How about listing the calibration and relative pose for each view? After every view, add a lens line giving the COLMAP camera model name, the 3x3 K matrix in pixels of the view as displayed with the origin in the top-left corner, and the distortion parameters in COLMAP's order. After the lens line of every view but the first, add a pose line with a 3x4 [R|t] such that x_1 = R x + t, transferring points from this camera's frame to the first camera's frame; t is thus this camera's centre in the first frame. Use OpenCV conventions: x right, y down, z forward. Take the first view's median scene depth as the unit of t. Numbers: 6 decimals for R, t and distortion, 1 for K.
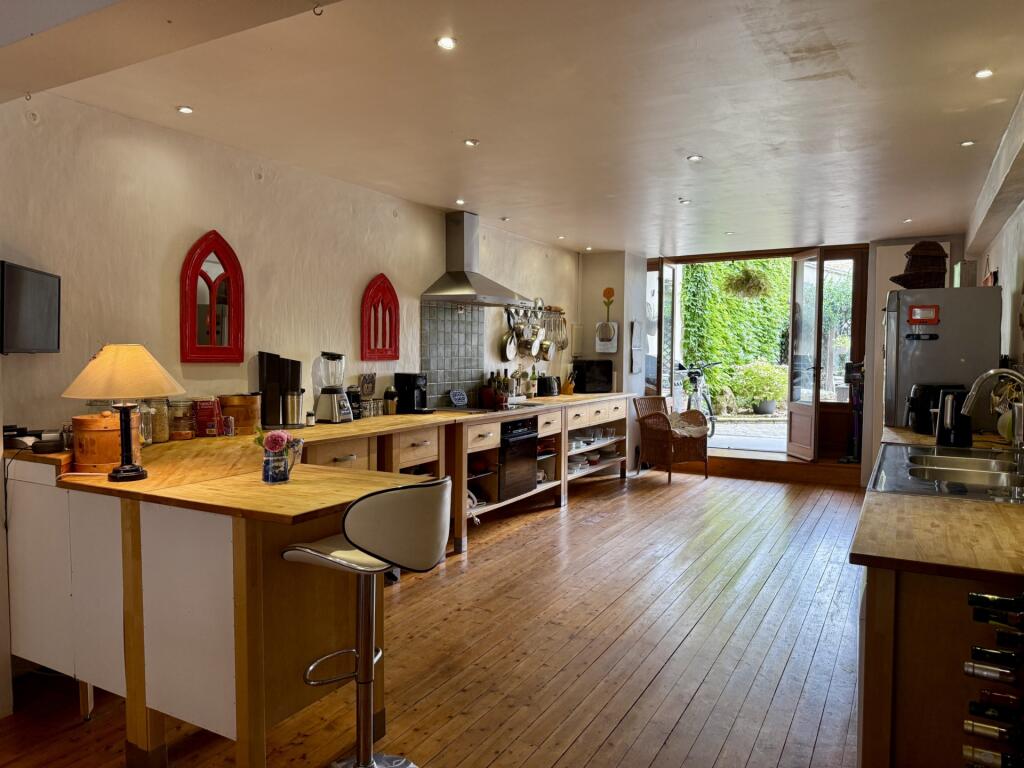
lens RADIAL K [[714.0, 0, 512.0], [0, 714.0, 384.0], [0, 0, 1]] dist [0.005353, 0.000843]
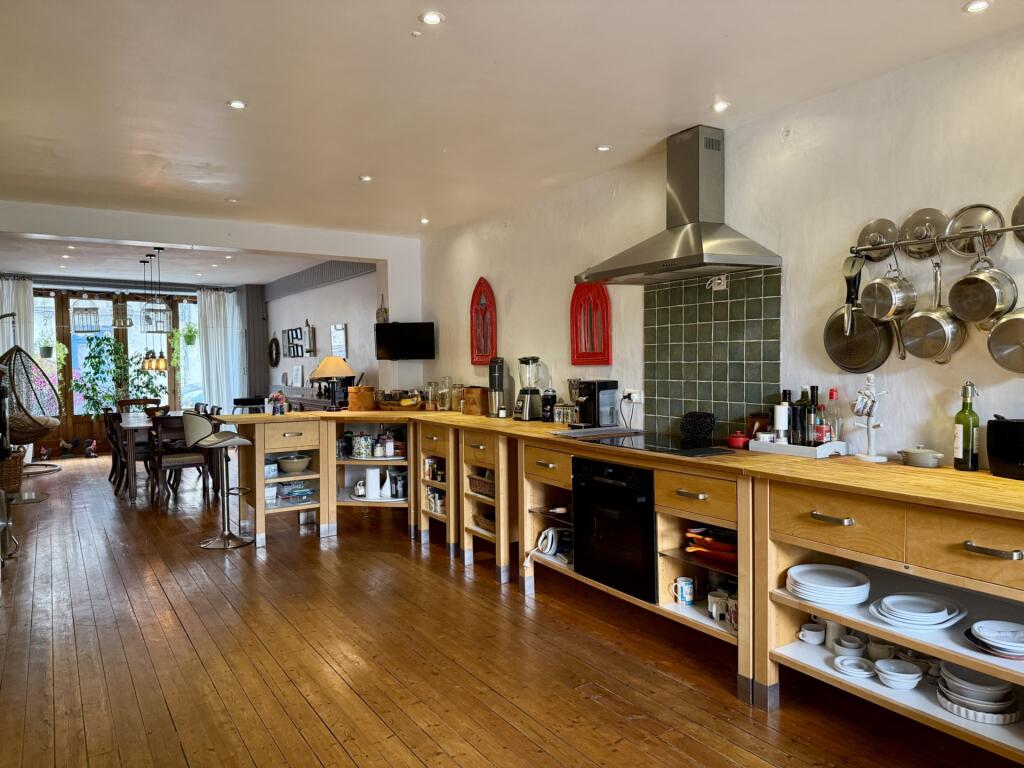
lens RADIAL K [[714.0, 0, 512.0], [0, 714.0, 384.0], [0, 0, 1]] dist [0.005353, 0.000843]
pose [[-0.470282, 0.018494, -0.882322, 0.667298], [-0.043071, 0.998108, 0.043878, -0.045488], [0.881464, 0.058637, -0.468596, 1.375858]]
